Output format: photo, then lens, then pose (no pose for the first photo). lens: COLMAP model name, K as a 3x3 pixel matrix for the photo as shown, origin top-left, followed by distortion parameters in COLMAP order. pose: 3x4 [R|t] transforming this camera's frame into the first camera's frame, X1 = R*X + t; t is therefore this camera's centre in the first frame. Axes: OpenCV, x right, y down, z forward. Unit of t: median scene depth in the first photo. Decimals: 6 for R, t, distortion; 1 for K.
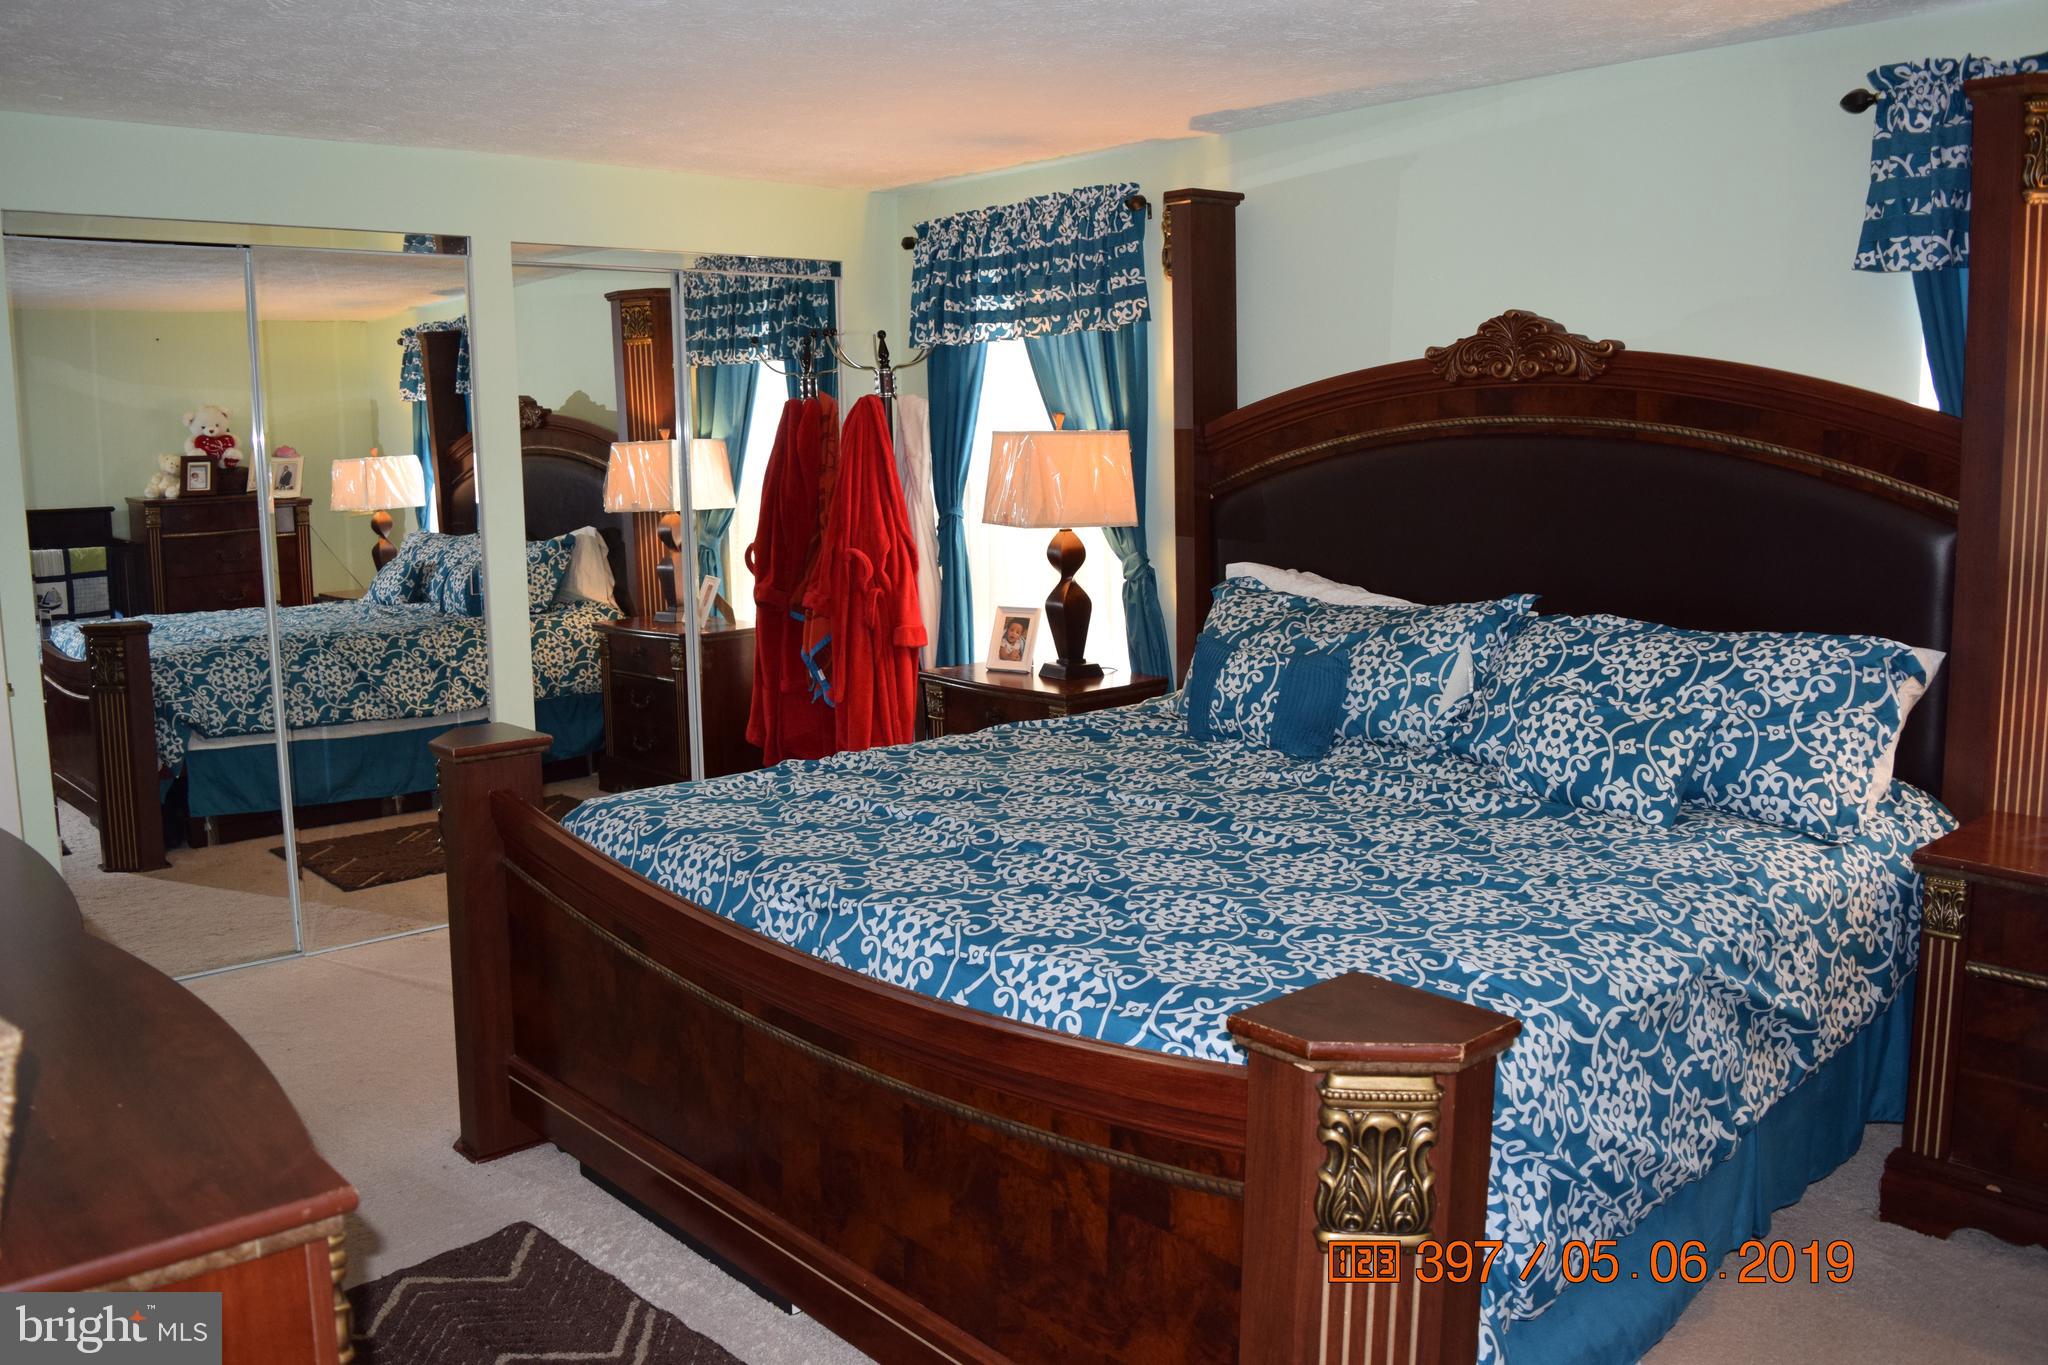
lens RADIAL K [[1610.5, 0, 1013.9], [0, 1610.5, 680.9], [0, 0, 1]] dist [-0.095258, 0.024636]
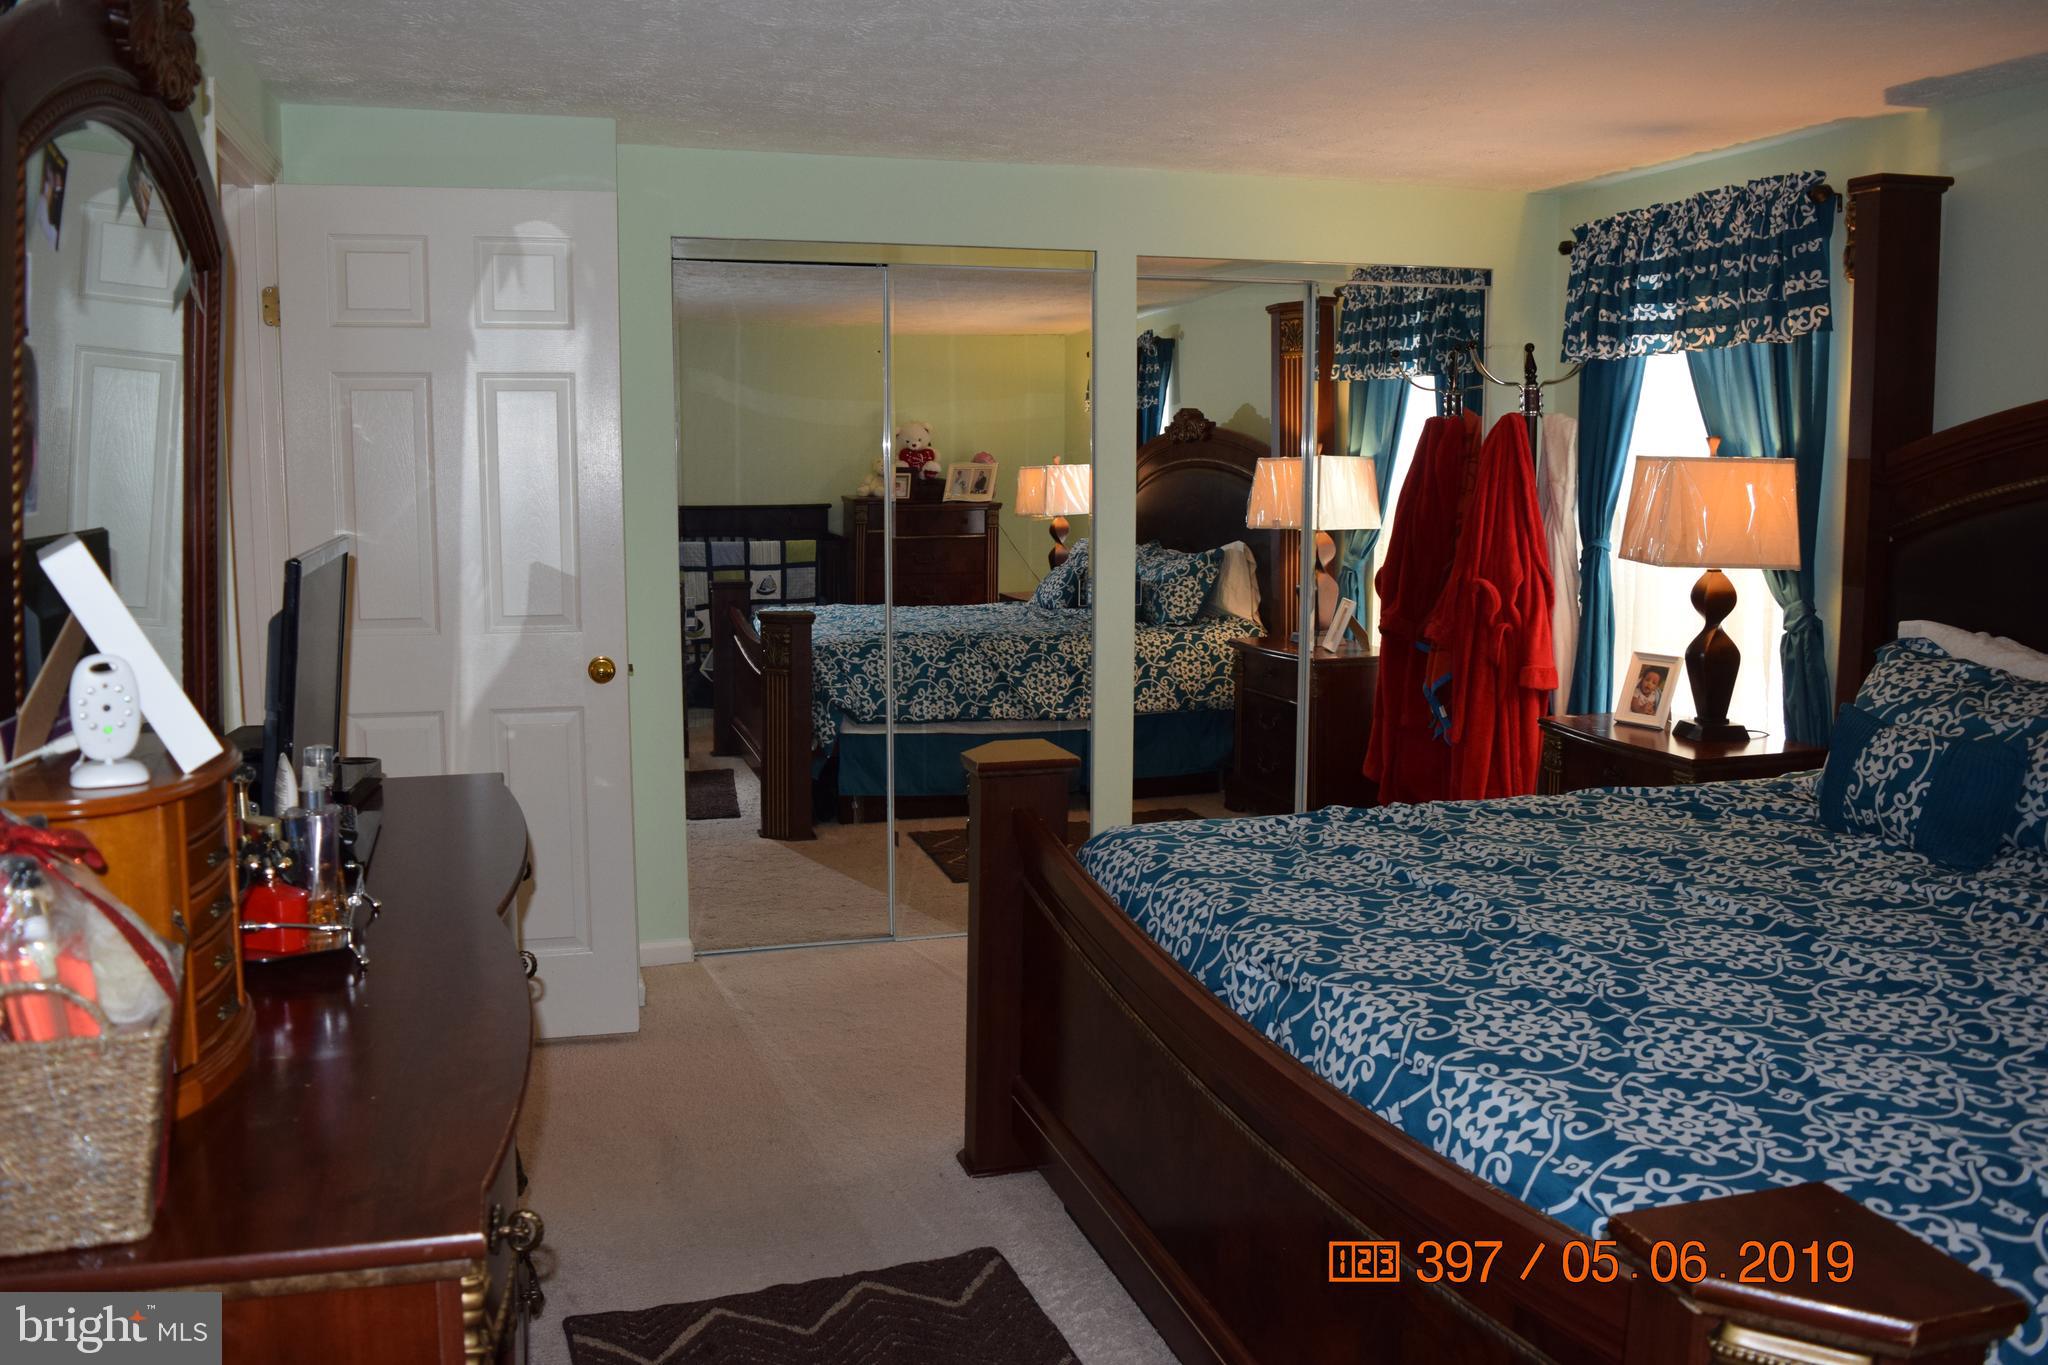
lens RADIAL K [[1610.5, 0, 1027.7], [0, 1610.5, 674.3], [0, 0, 1]] dist [-0.095258, 0.024636]
pose [[0.900788, 0.071644, -0.428307, 0.073355], [-0.077101, 0.997013, 0.004617, -0.013649], [0.427359, 0.028864, 0.903621, 0.069957]]
